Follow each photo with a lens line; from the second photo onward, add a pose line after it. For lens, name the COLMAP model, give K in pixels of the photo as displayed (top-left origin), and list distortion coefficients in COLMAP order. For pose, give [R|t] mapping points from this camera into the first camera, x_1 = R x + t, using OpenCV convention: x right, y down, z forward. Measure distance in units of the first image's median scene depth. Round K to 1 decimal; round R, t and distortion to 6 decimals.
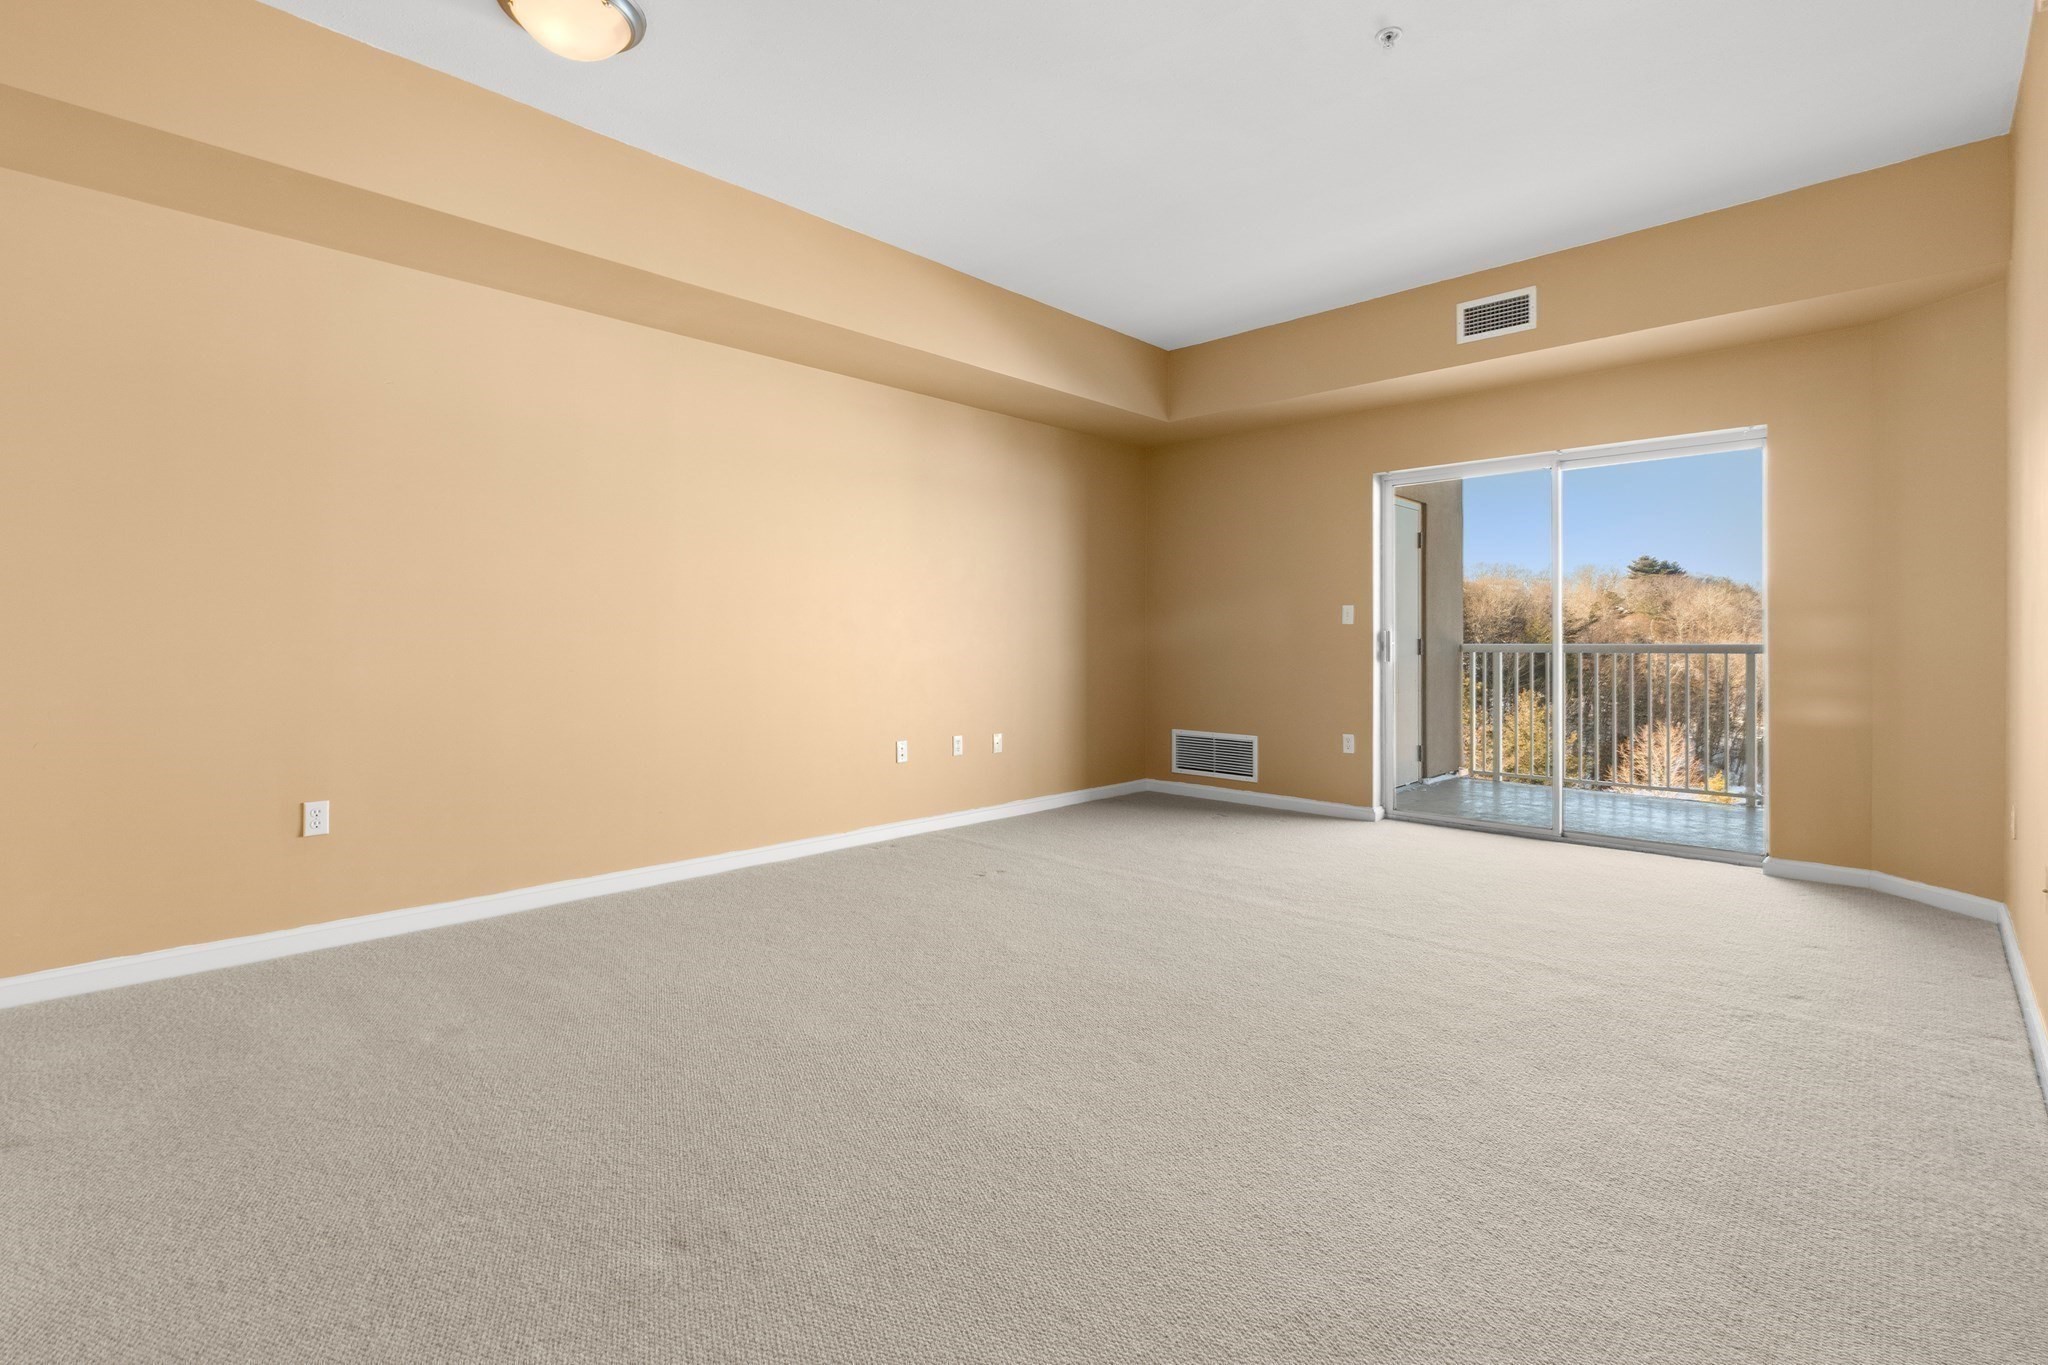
lens RADIAL K [[951.9, 0, 1020.4], [0, 951.9, 622.4], [0, 0, 1]] dist [0.007049, 0.002173]
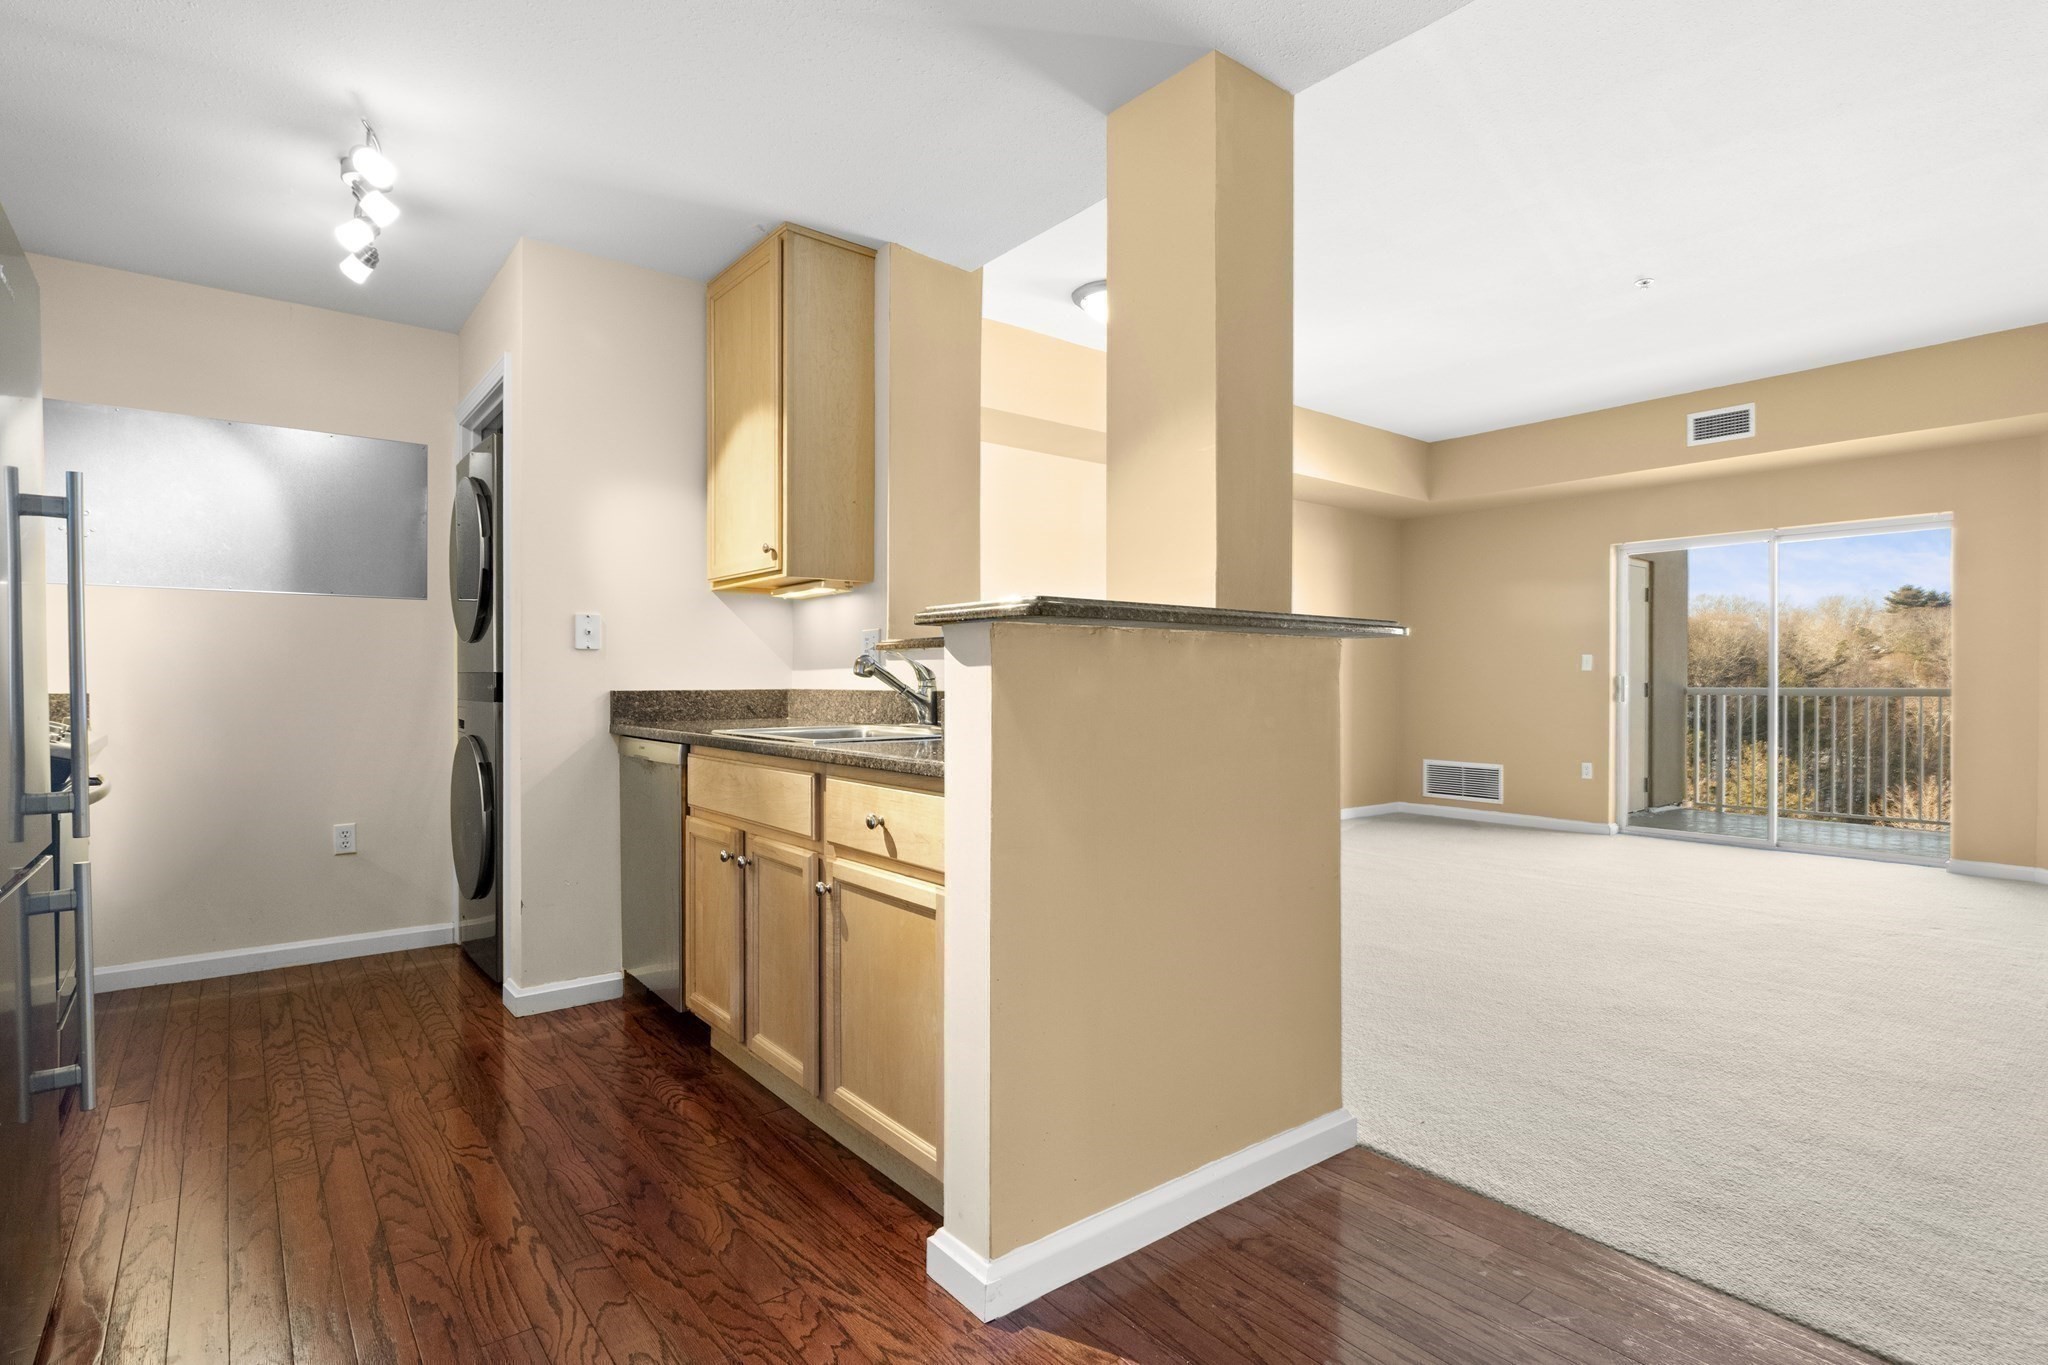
lens RADIAL K [[1033.6, 0, 1031.9], [0, 1033.6, 674.5], [0, 0, 1]] dist [-0.004419, 0.001376]
pose [[0.992100, 0.001157, -0.125441, -0.146085], [0.000181, 0.999943, 0.010655, -0.005615], [0.125446, -0.010594, 0.992044, -0.293555]]
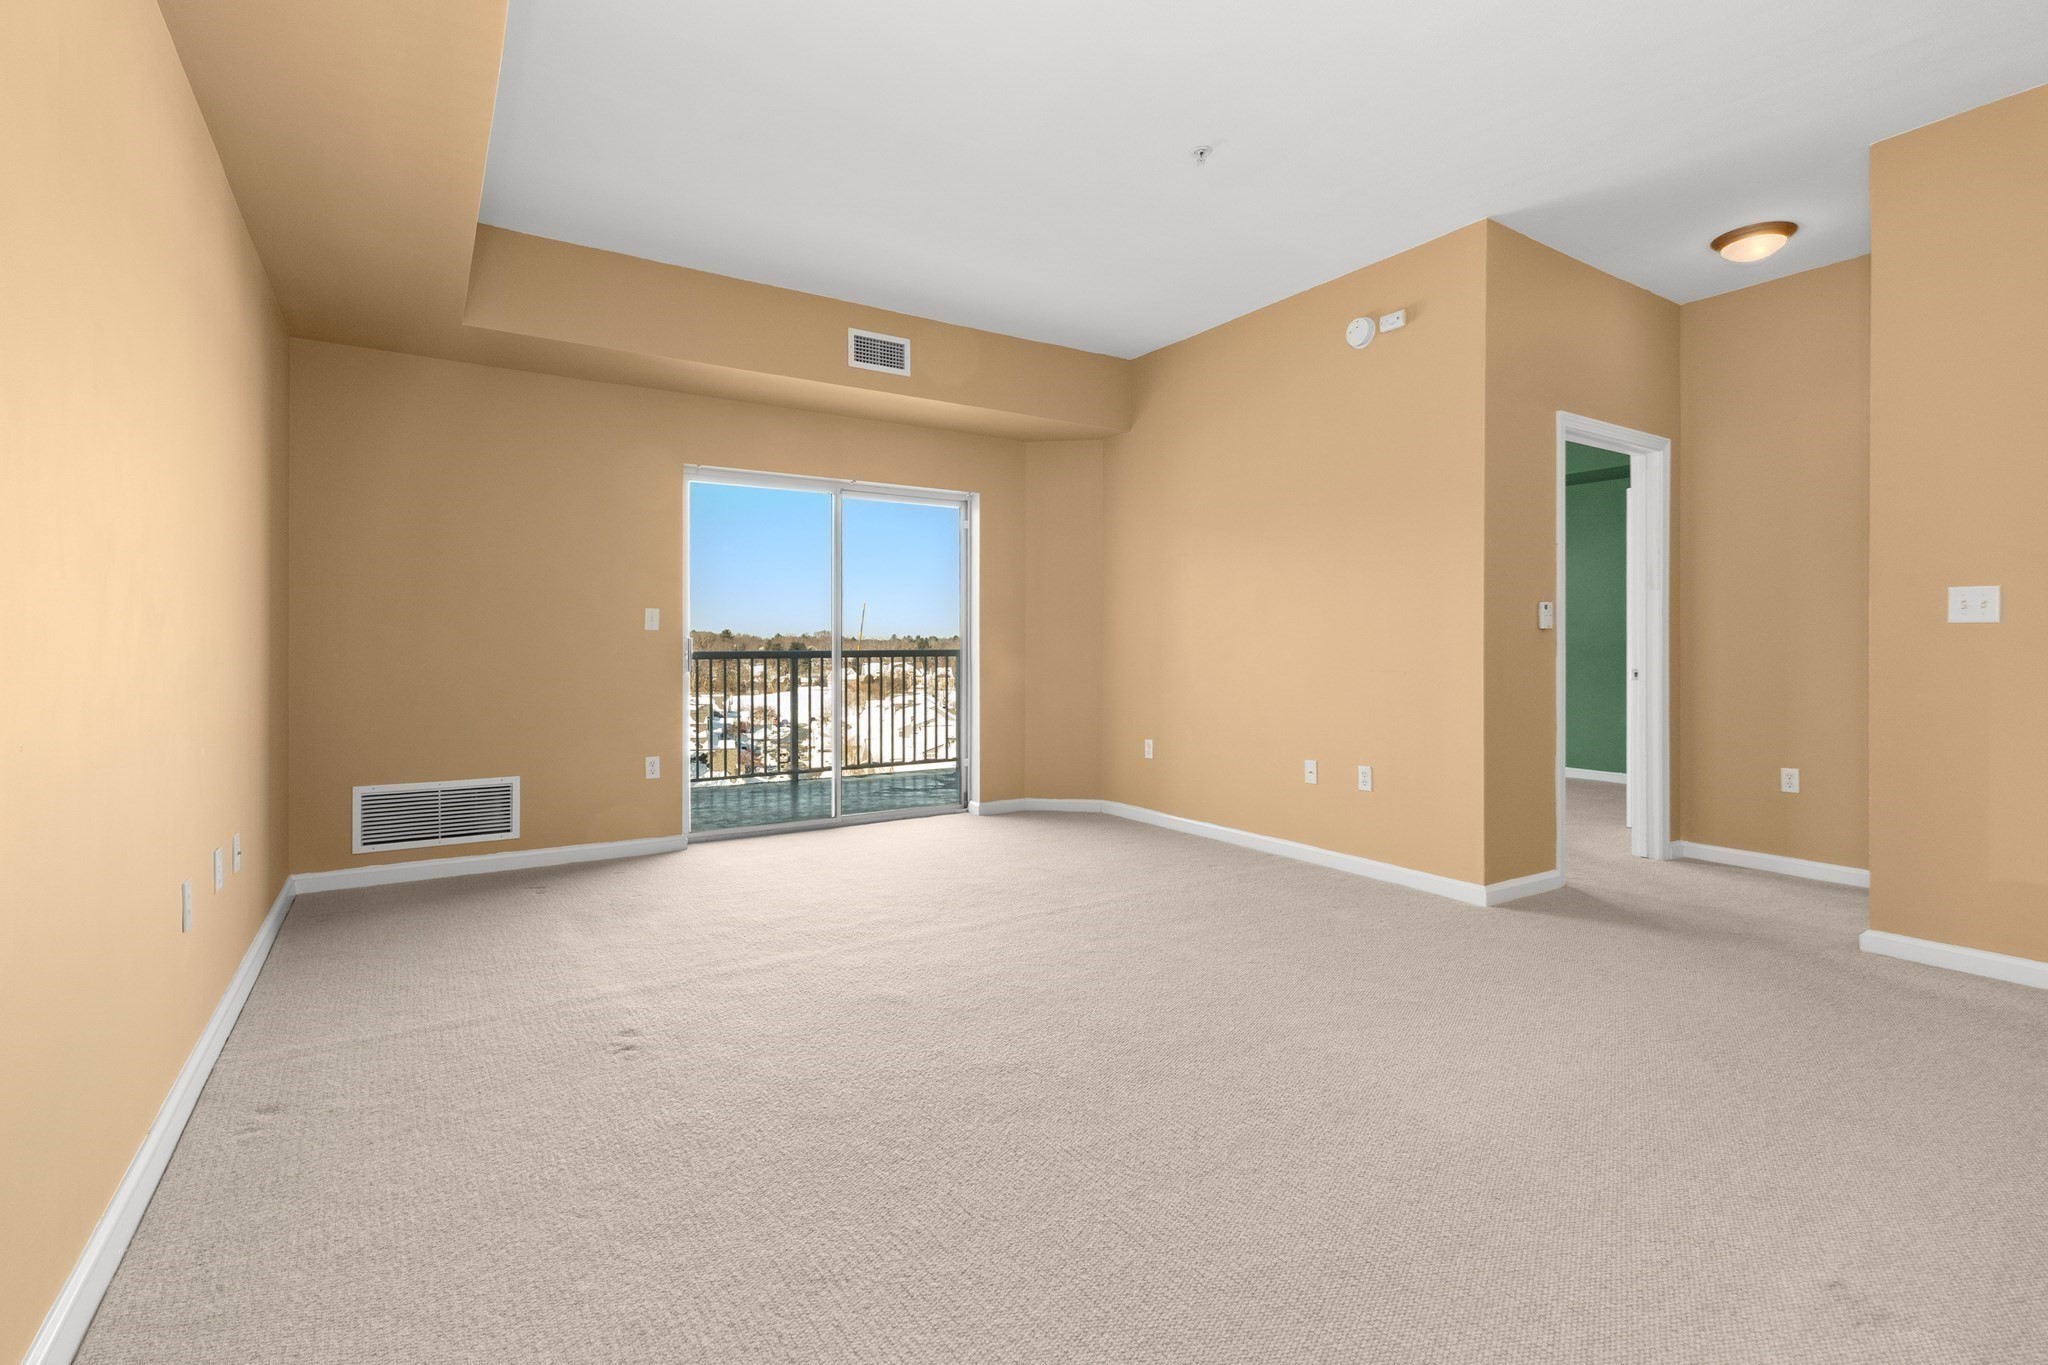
lens RADIAL K [[951.9, 0, 1016.0], [0, 951.9, 639.0], [0, 0, 1]] dist [0.007049, 0.002173]
pose [[0.237438, 0.006921, 0.971378, -0.336473], [-0.015570, 0.999873, -0.003318, 0.005741], [-0.971278, -0.014337, 0.237516, 0.374051]]
